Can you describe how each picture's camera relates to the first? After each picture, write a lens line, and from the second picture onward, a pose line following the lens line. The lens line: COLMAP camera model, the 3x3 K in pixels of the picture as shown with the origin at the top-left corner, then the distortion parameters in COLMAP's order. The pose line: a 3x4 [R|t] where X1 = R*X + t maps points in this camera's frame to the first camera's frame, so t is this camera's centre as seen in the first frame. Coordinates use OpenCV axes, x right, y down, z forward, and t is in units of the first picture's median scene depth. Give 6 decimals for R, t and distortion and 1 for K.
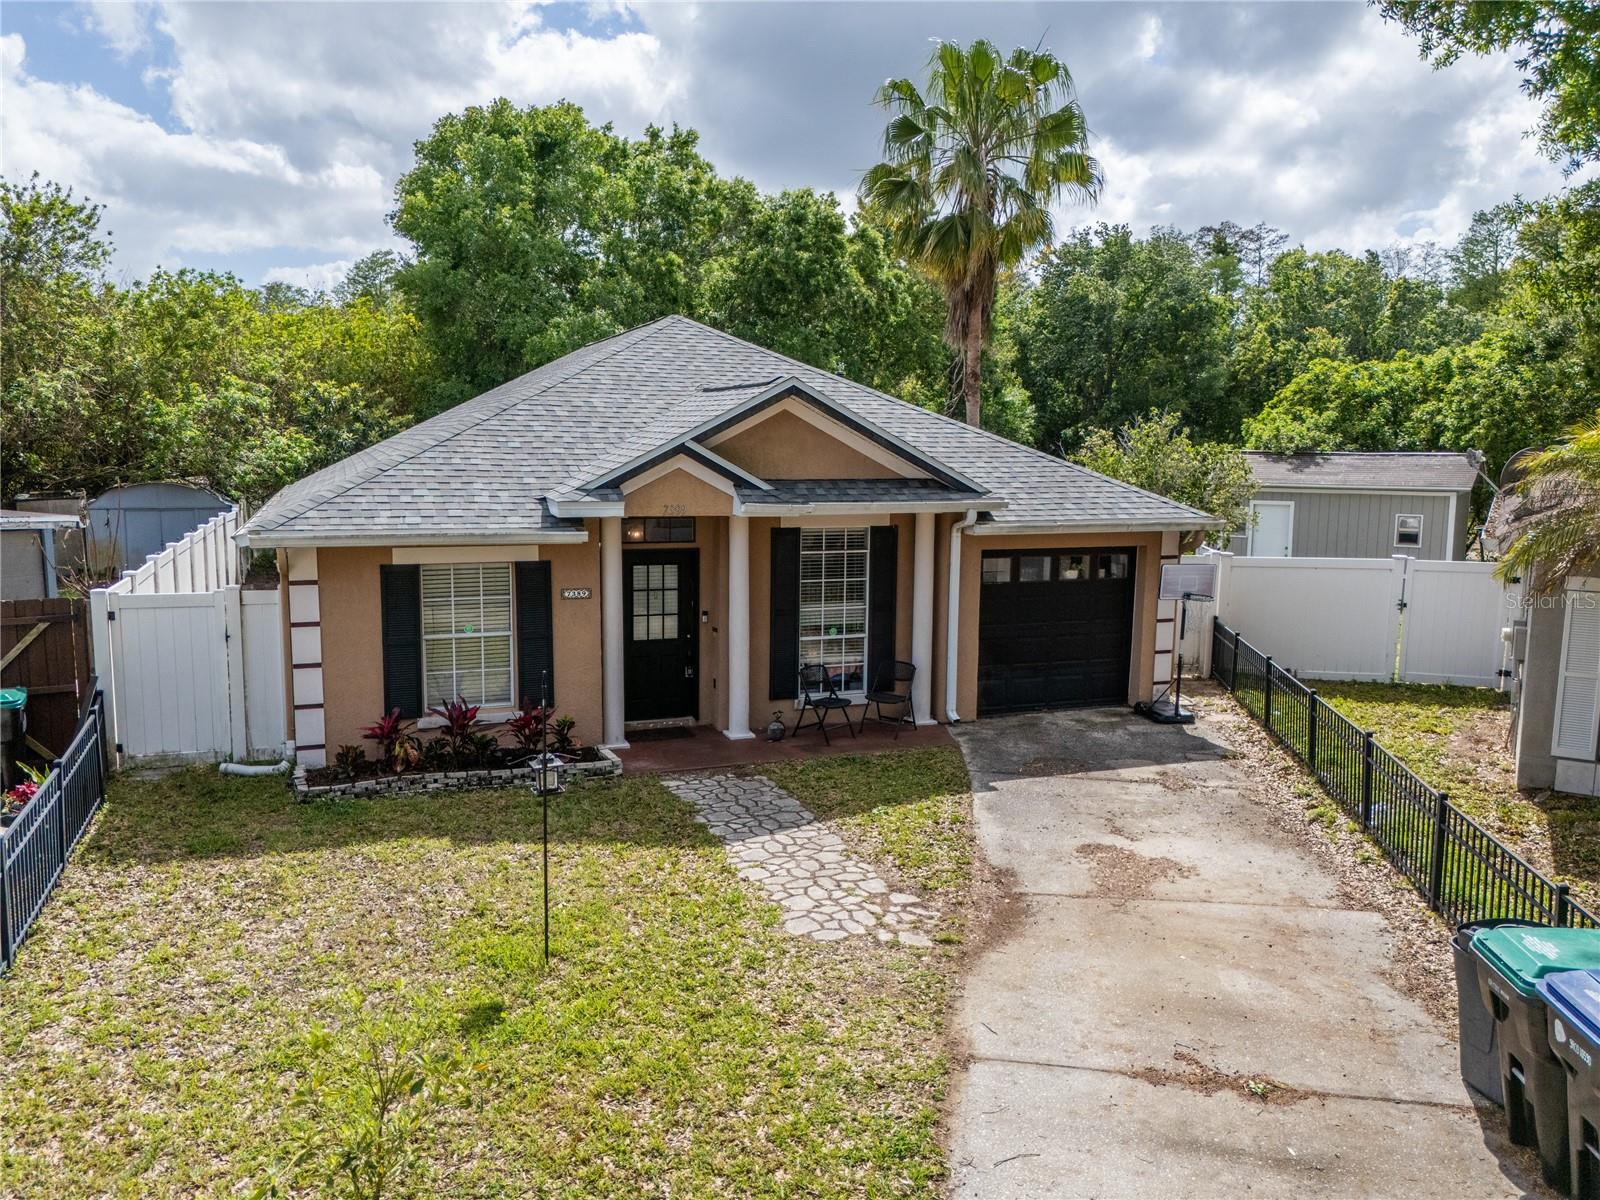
lens RADIAL K [[1157.5, 0, 800.0], [0, 1157.5, 600.0], [0, 0, 1]] dist [0.022645, -0.006518]
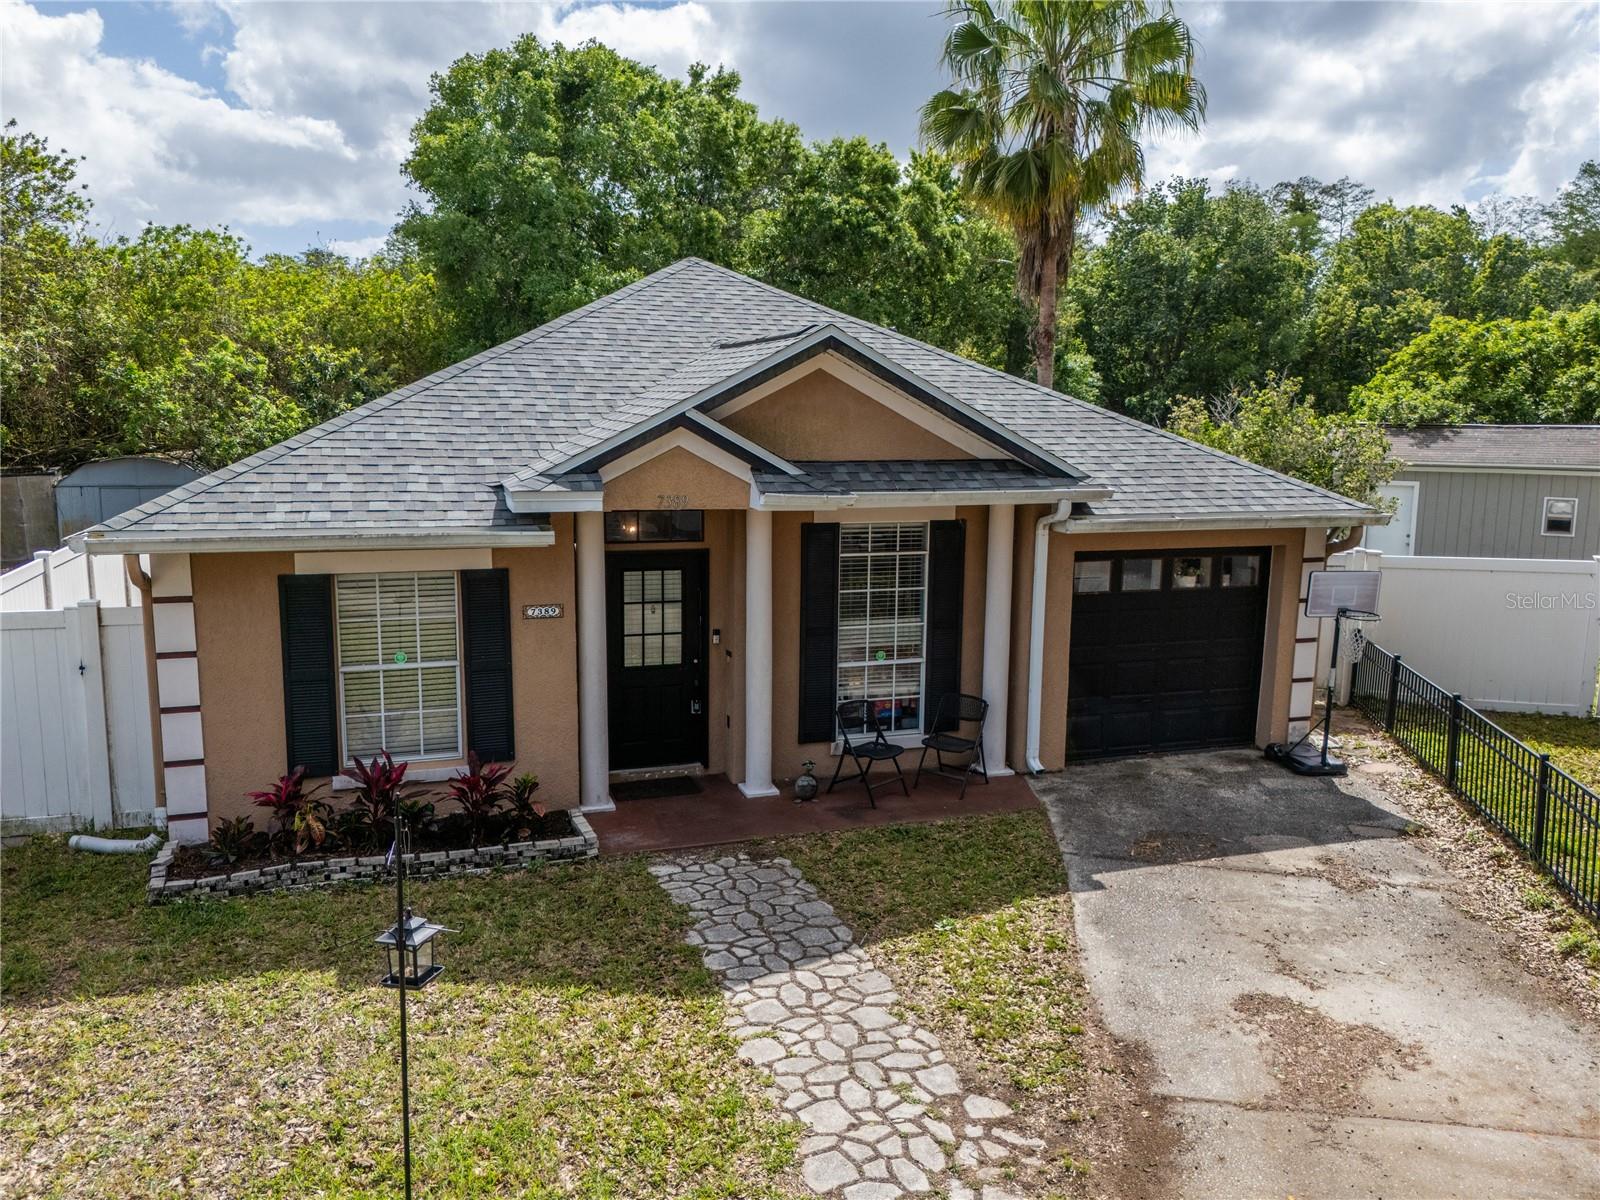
lens RADIAL K [[1157.5, 0, 800.0], [0, 1157.5, 600.0], [0, 0, 1]] dist [0.022645, -0.006518]
pose [[0.999111, 0.007135, -0.041555, 0.006203], [-0.006128, 0.999686, 0.024308, -0.029899], [0.041715, -0.024032, 0.998840, 0.227253]]
